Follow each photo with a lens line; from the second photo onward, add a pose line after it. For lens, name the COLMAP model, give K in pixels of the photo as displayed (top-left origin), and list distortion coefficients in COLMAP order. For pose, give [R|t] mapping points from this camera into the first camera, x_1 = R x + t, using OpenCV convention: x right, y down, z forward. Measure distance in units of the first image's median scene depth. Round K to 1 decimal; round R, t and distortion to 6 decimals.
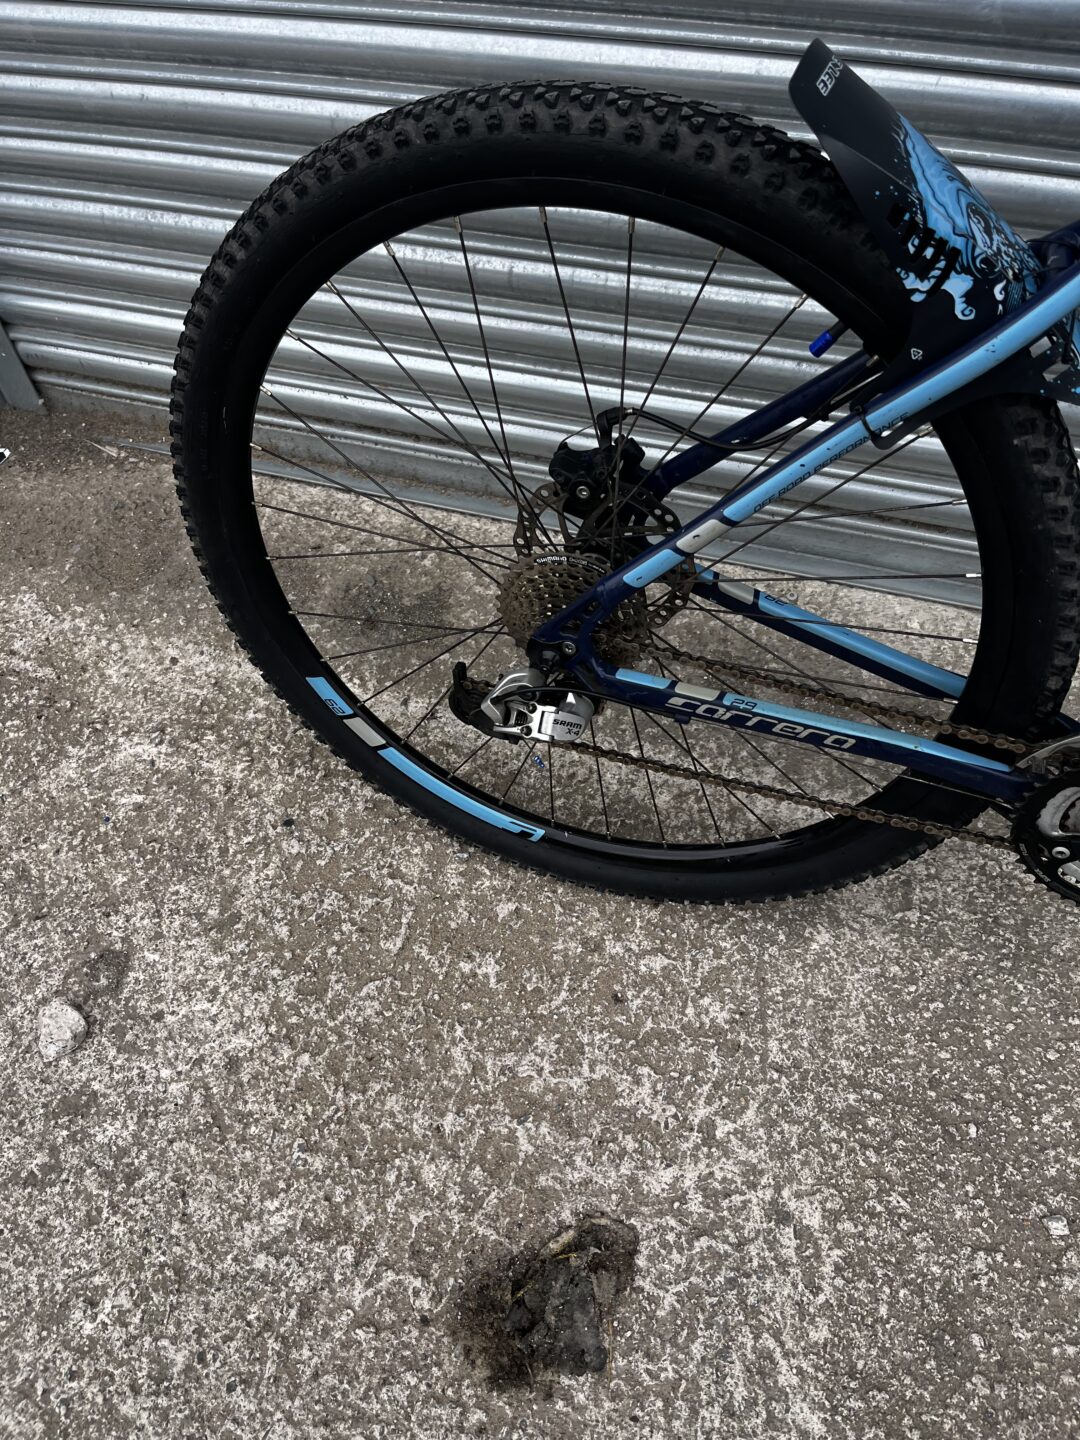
lens RADIAL K [[1103.1, 0, 539.7], [0, 1103.1, 730.1], [0, 0, 1]] dist [0.059998, -0.091570]
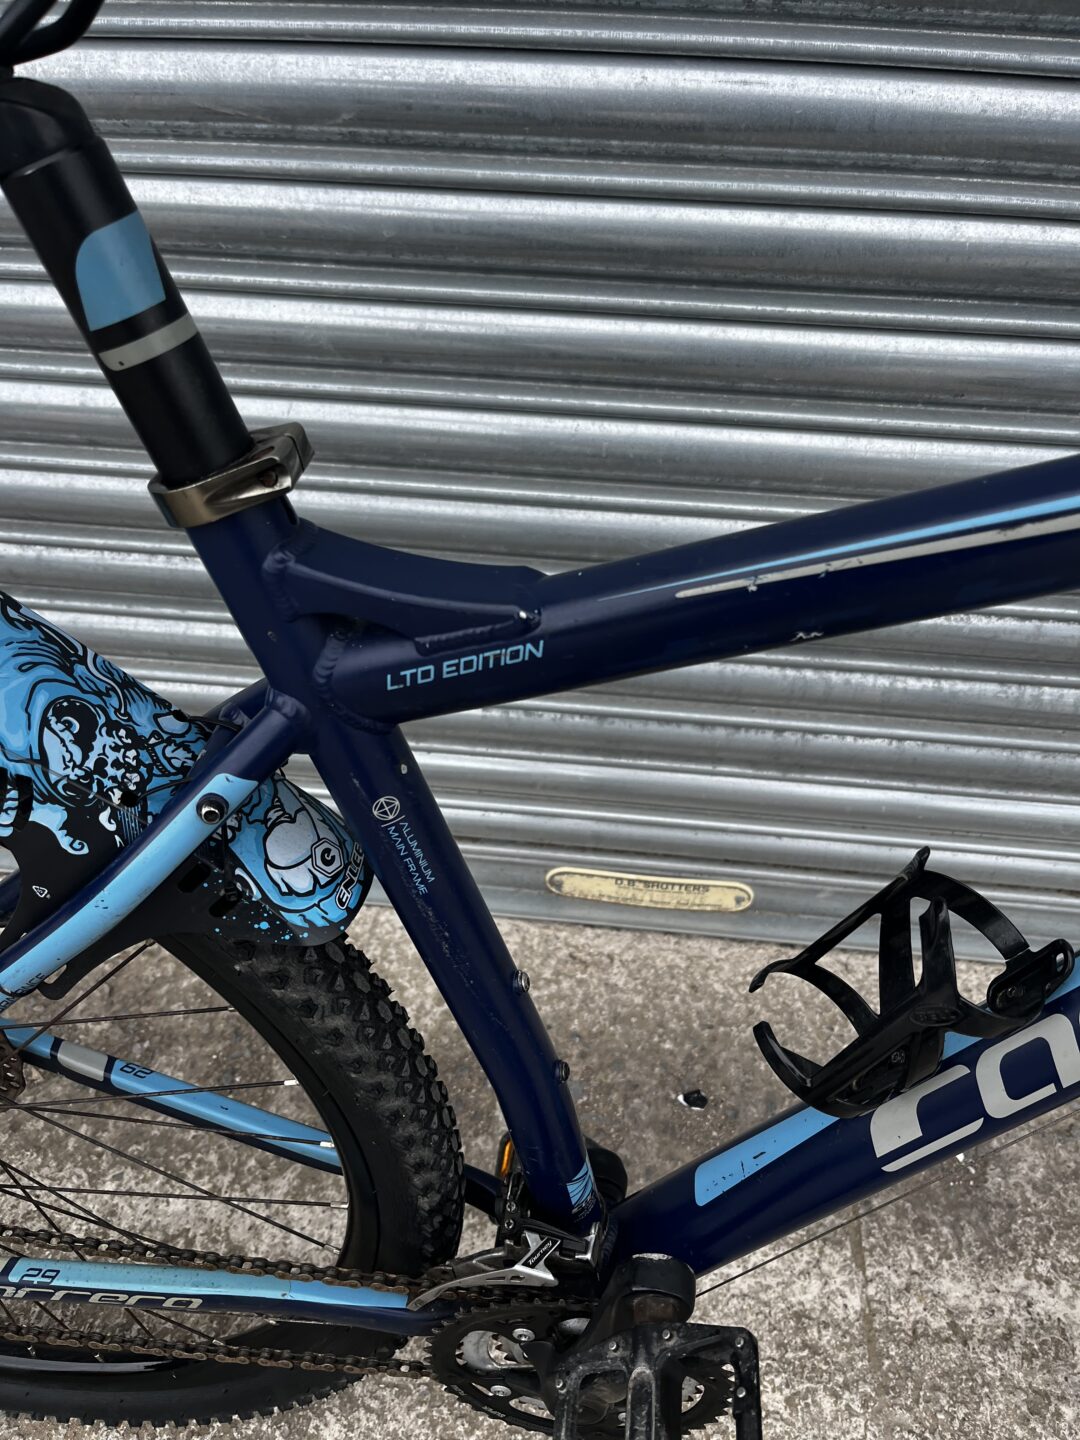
lens RADIAL K [[1103.1, 0, 560.9], [0, 1103.1, 724.7], [0, 0, 1]] dist [0.059998, -0.091570]
pose [[0.972523, -0.109795, 0.205290, 0.342078], [0.136814, 0.983007, -0.122392, -0.202903], [-0.188364, 0.147116, 0.971018, 0.158750]]
